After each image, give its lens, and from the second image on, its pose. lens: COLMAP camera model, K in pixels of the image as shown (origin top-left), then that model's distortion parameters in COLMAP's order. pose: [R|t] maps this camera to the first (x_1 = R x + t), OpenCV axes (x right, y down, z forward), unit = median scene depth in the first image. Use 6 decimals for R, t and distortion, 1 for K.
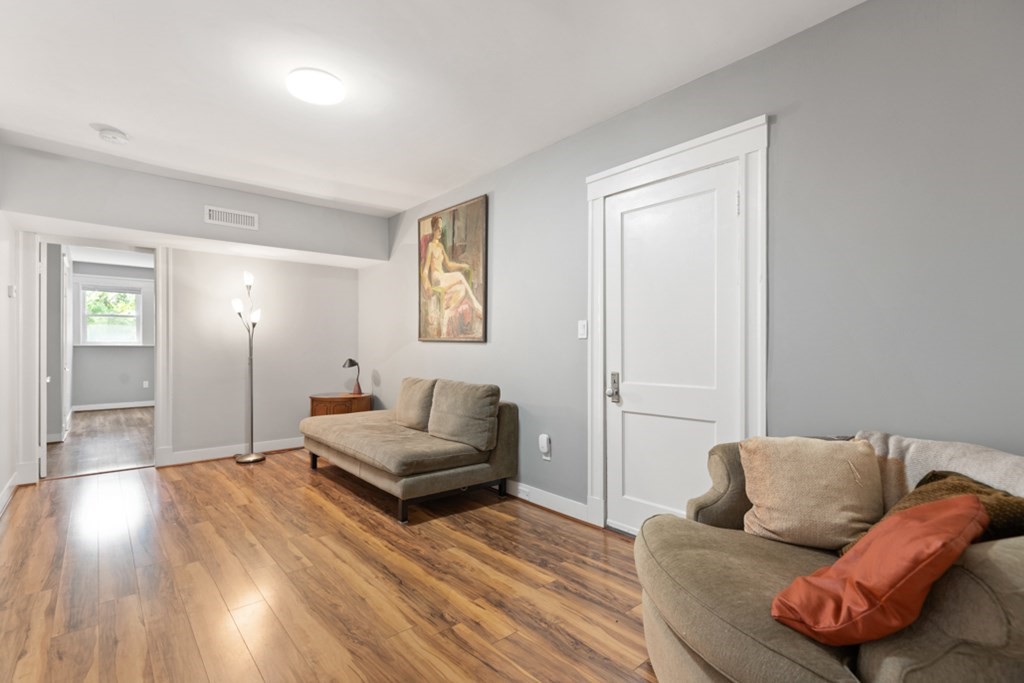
lens RADIAL K [[482.6, 0, 504.7], [0, 482.6, 345.4], [0, 0, 1]] dist [0.009298, -0.001279]
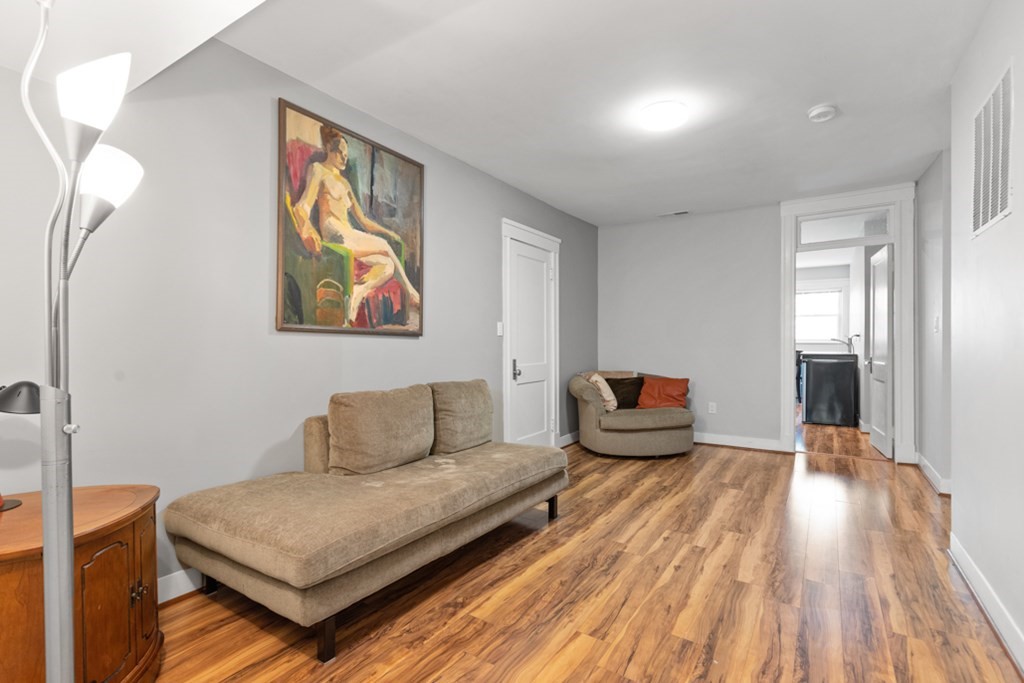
lens RADIAL K [[482.6, 0, 505.7], [0, 482.6, 345.0], [0, 0, 1]] dist [0.009298, -0.001279]
pose [[-0.279348, -0.002538, 0.960187, -1.041794], [-0.001724, 0.999996, 0.002141, 0.007889], [-0.960188, -0.001057, -0.279351, 1.262696]]
